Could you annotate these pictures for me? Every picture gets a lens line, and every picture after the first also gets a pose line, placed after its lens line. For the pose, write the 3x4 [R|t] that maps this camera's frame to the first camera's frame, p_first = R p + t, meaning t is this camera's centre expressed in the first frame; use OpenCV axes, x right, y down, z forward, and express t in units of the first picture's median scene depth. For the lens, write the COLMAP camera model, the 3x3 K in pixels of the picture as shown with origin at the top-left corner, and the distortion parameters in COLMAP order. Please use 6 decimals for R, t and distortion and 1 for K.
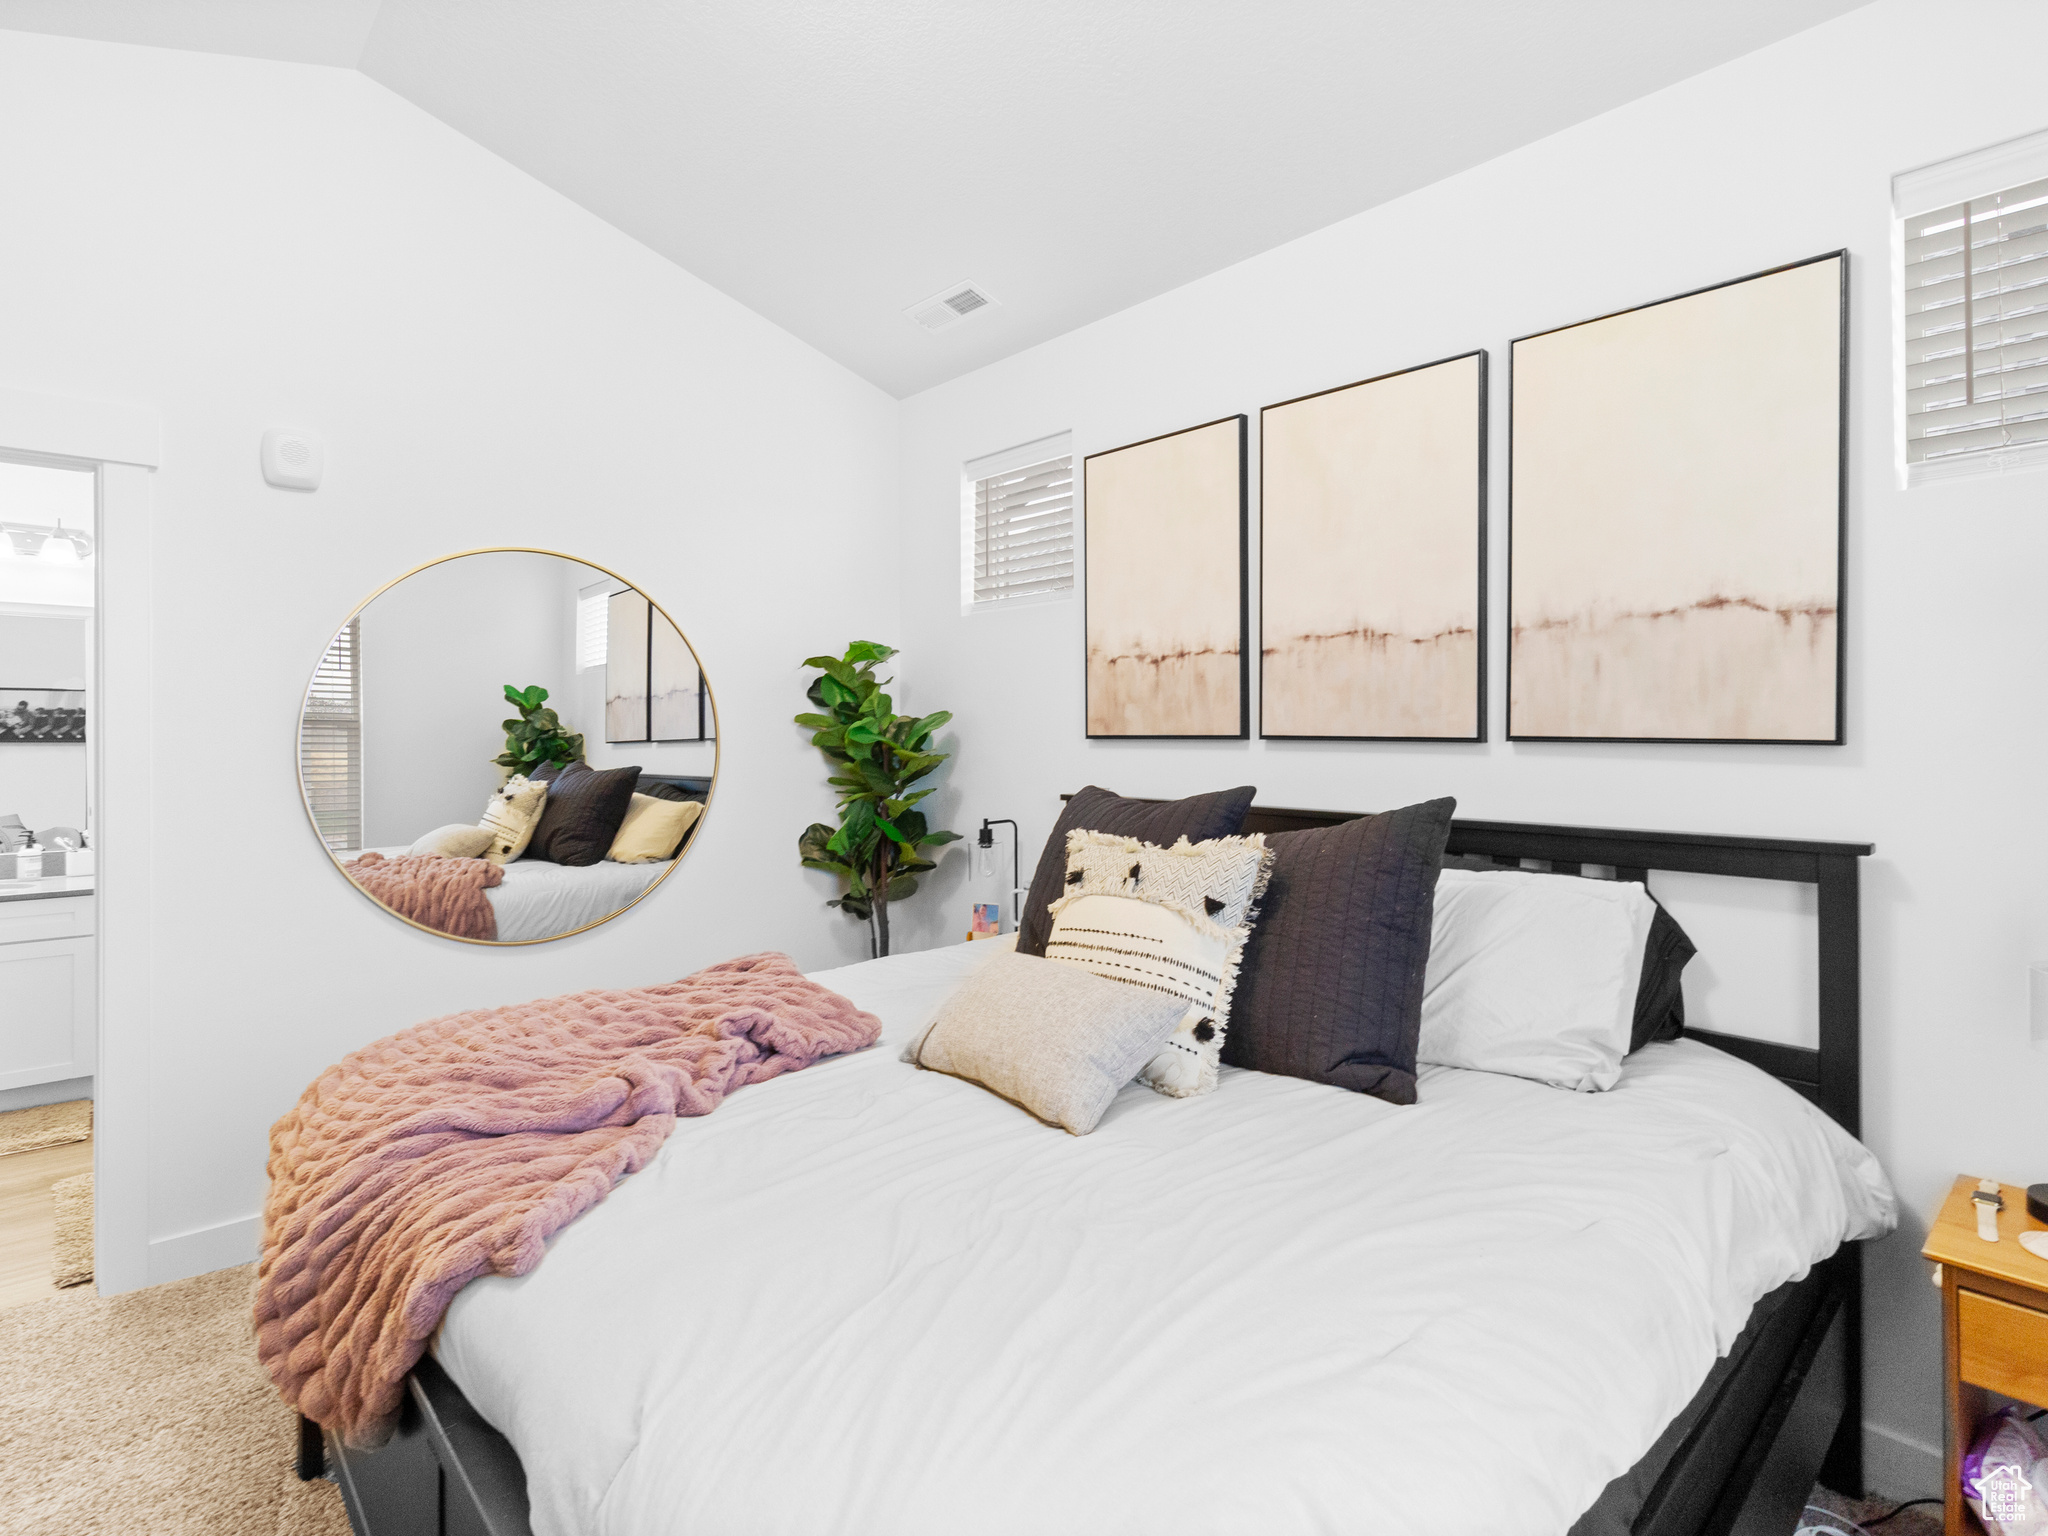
lens RADIAL K [[1055.0, 0, 1012.9], [0, 1055.0, 752.8], [0, 0, 1]] dist [0.005869, -0.000807]
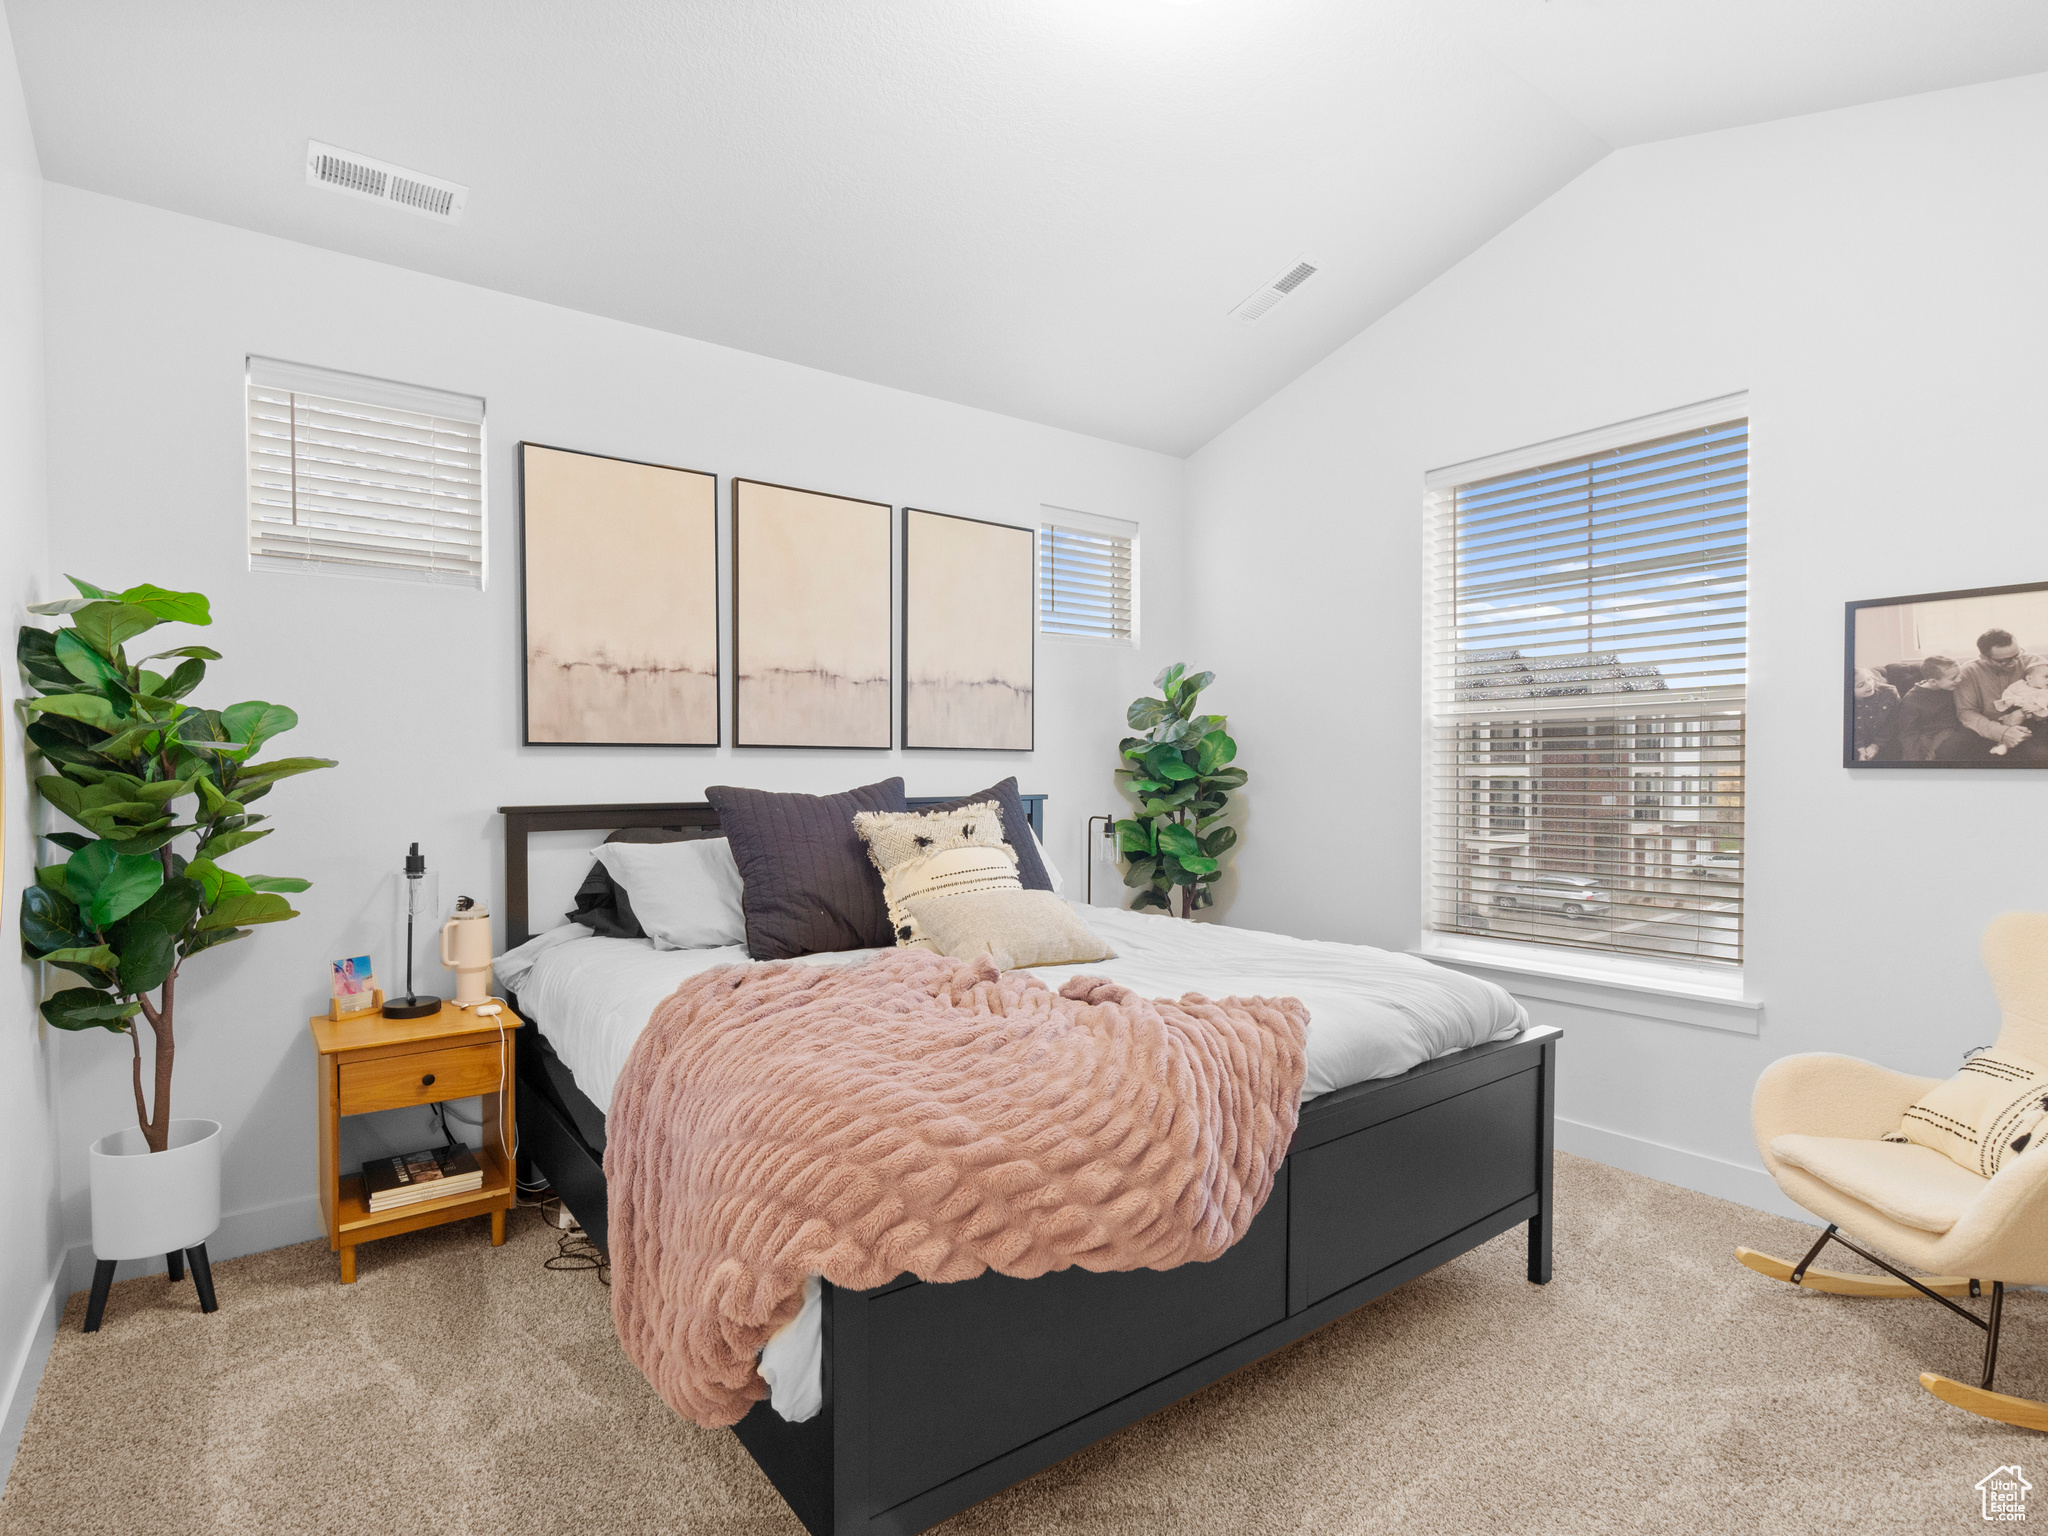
lens RADIAL K [[1047.6, 0, 1021.0], [0, 1047.6, 790.0], [0, 0, 1]] dist [0.000310, -0.000412]
pose [[0.072550, -0.027929, 0.996974, -0.947320], [0.014923, 0.999526, 0.026914, 0.008771], [-0.997253, 0.012925, 0.072933, 0.570268]]
